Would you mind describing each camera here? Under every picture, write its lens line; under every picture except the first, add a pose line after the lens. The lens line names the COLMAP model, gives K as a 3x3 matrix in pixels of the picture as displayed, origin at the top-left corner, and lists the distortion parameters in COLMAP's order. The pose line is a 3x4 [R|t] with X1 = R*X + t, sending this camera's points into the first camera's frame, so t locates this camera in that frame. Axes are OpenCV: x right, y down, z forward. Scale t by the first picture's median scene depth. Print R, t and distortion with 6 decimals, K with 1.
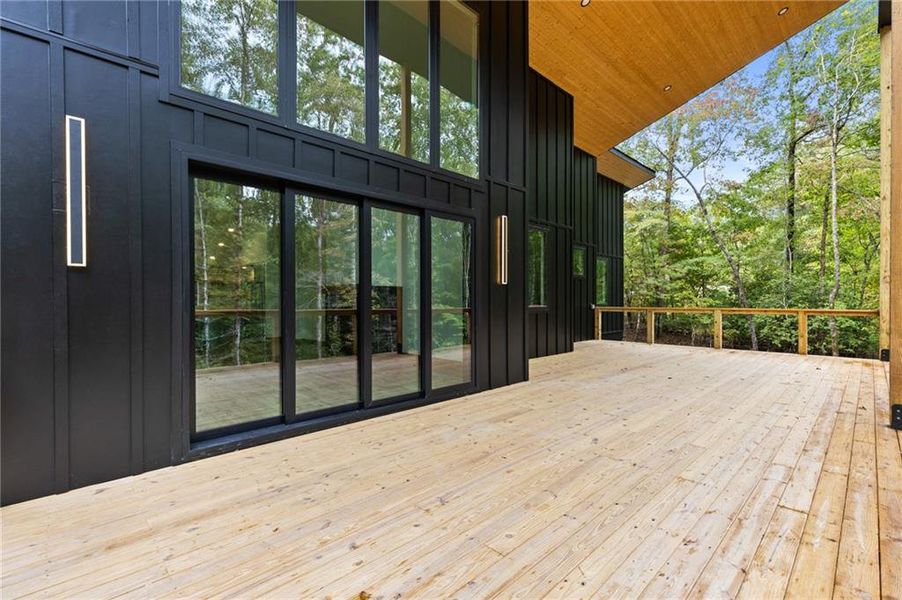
lens RADIAL K [[407.3, 0, 450.4], [0, 407.3, 299.7], [0, 0, 1]] dist [0.002298, -0.000237]
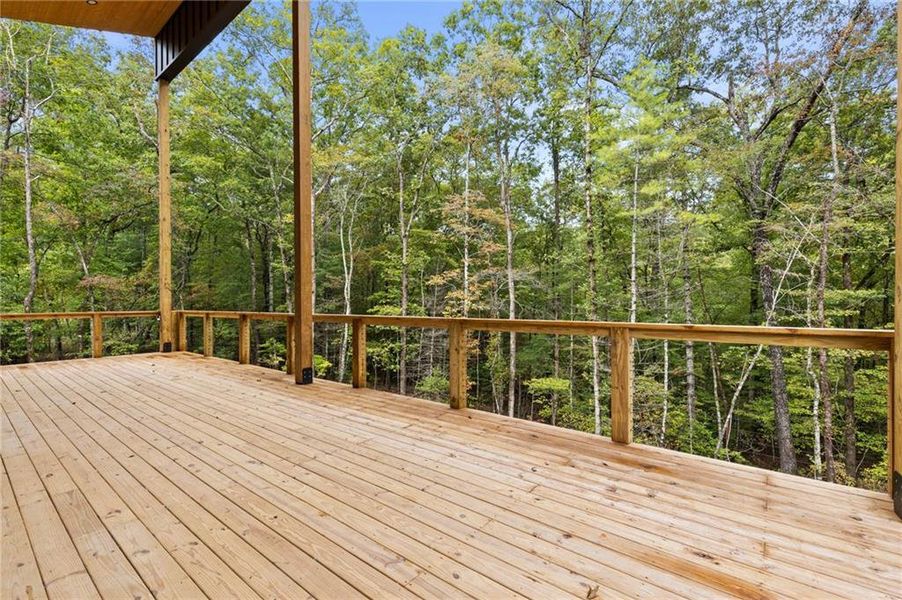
lens RADIAL K [[407.3, 0, 450.4], [0, 407.3, 302.3], [0, 0, 1]] dist [0.002298, -0.000237]
pose [[-0.116763, 0.004043, 0.993152, -0.752730], [0.007415, 0.999967, -0.003199, 0.022262], [-0.993132, 0.006991, -0.116789, 0.955403]]
